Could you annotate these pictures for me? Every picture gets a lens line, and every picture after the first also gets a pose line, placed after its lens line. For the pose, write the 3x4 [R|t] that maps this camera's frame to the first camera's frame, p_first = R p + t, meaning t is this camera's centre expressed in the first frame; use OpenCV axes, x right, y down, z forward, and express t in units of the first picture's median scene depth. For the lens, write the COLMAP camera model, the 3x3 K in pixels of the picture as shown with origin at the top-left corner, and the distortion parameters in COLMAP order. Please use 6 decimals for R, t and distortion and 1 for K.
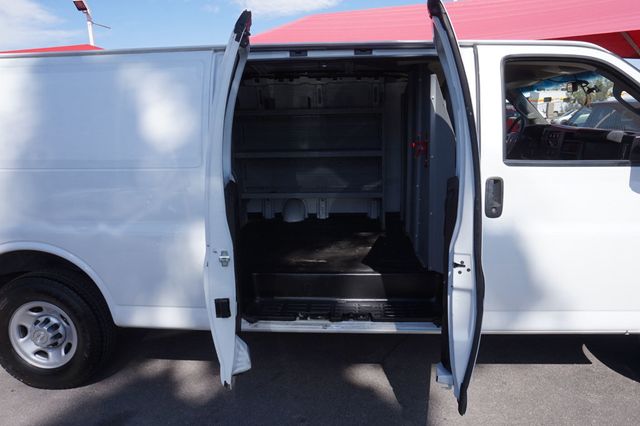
lens RADIAL K [[436.7, 0, 322.6], [0, 436.7, 209.8], [0, 0, 1]] dist [-0.029901, 0.017345]
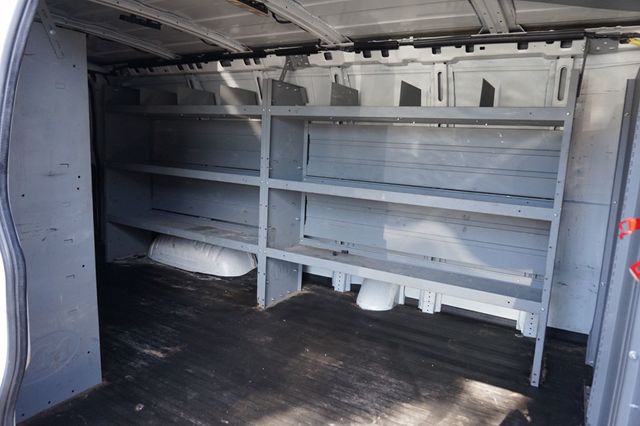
lens RADIAL K [[436.7, 0, 321.0], [0, 436.7, 217.3], [0, 0, 1]] dist [-0.029901, 0.017345]
pose [[0.892603, 0.137747, -0.429285, 0.113356], [-0.149418, 0.988752, 0.006585, -0.093138], [0.425364, 0.058265, 0.903145, 0.501856]]
